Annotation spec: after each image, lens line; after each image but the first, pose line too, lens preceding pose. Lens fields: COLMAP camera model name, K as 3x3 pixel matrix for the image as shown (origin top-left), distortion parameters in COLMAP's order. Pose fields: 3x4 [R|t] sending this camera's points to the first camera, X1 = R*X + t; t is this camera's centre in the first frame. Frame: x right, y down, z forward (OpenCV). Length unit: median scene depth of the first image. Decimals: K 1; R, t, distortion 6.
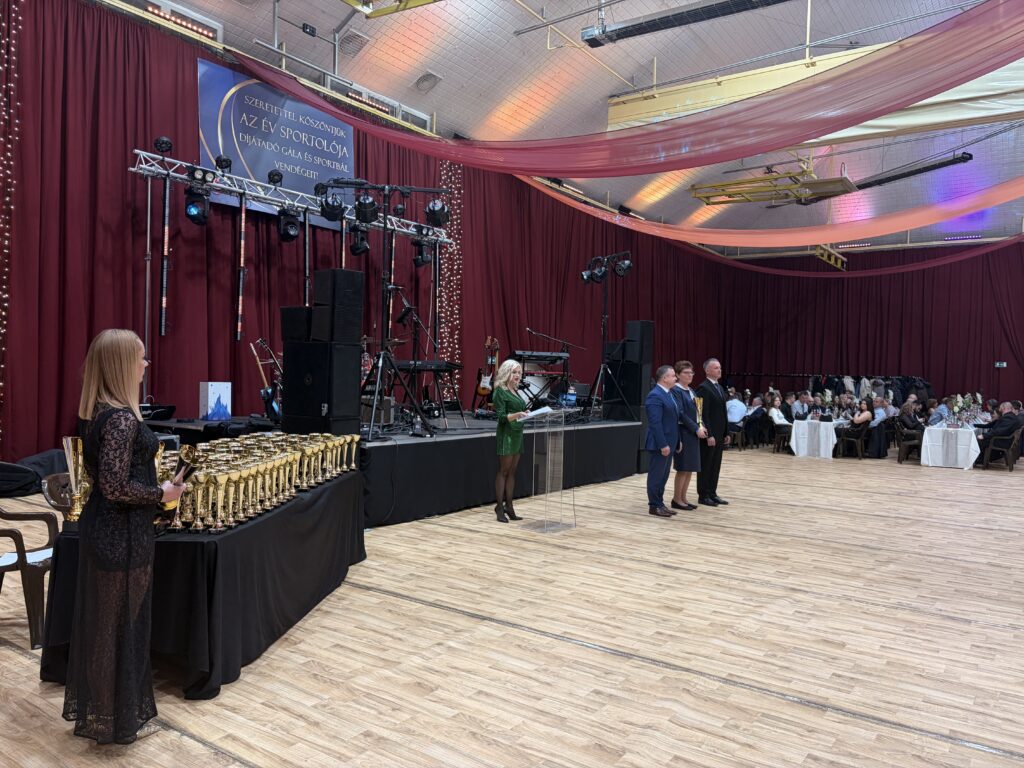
lens RADIAL K [[775.7, 0, 514.3], [0, 775.7, 378.1], [0, 0, 1]] dist [0.059945, -0.056512]
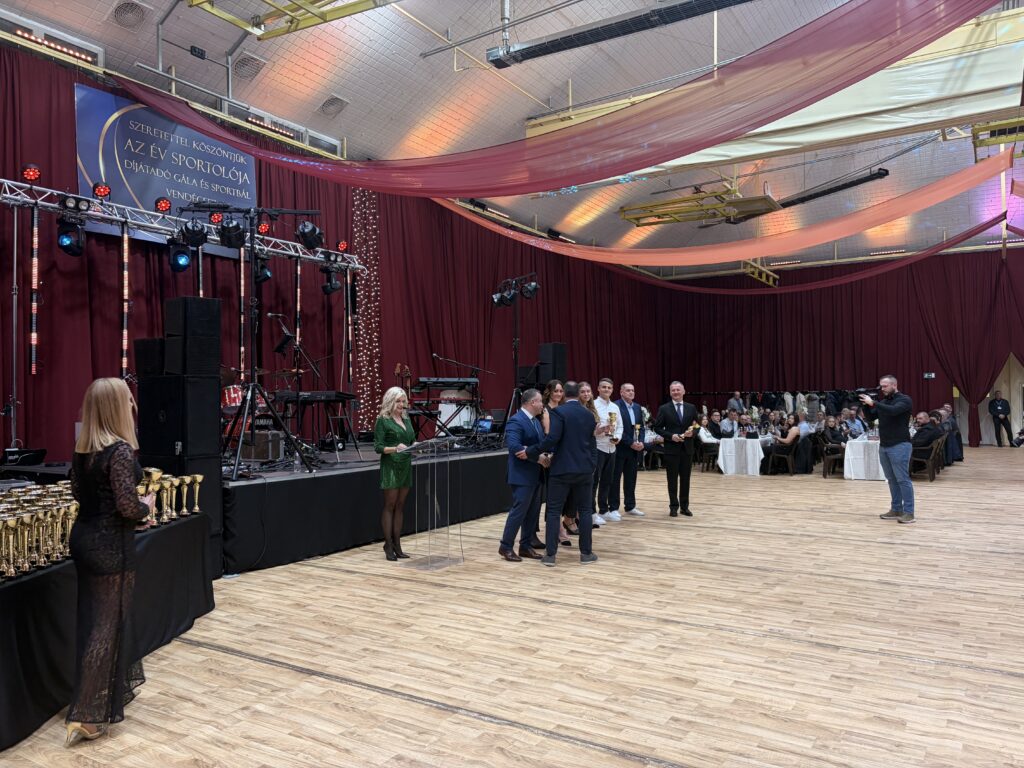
lens RADIAL K [[777.4, 0, 508.2], [0, 777.4, 384.0], [0, 0, 1]] dist [0.059950, -0.055574]
pose [[0.998362, -0.033899, 0.046097, 0.059488], [0.035111, 0.999052, -0.025725, 0.001136], [-0.045182, 0.027301, 0.998606, 0.026124]]
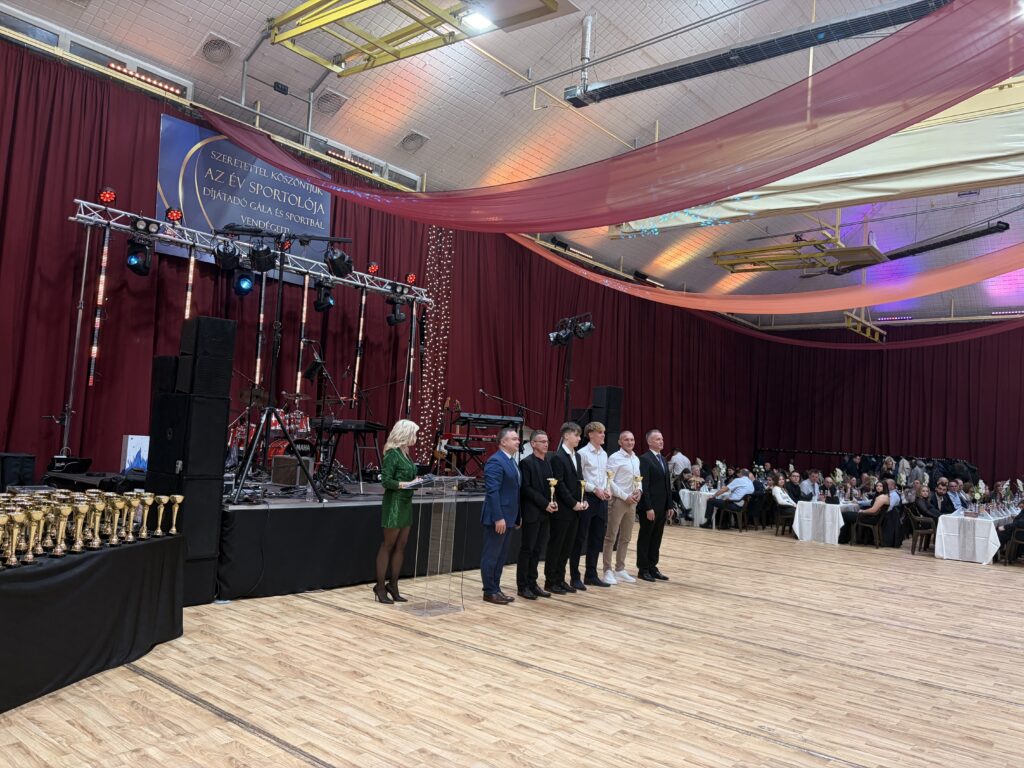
lens RADIAL K [[777.4, 0, 508.2], [0, 777.4, 384.0], [0, 0, 1]] dist [0.059950, -0.055574]
pose [[0.995979, 0.029387, -0.084633, 0.121958], [-0.035951, 0.996374, -0.077112, 0.000156], [0.082060, 0.079844, 0.993424, 0.055079]]
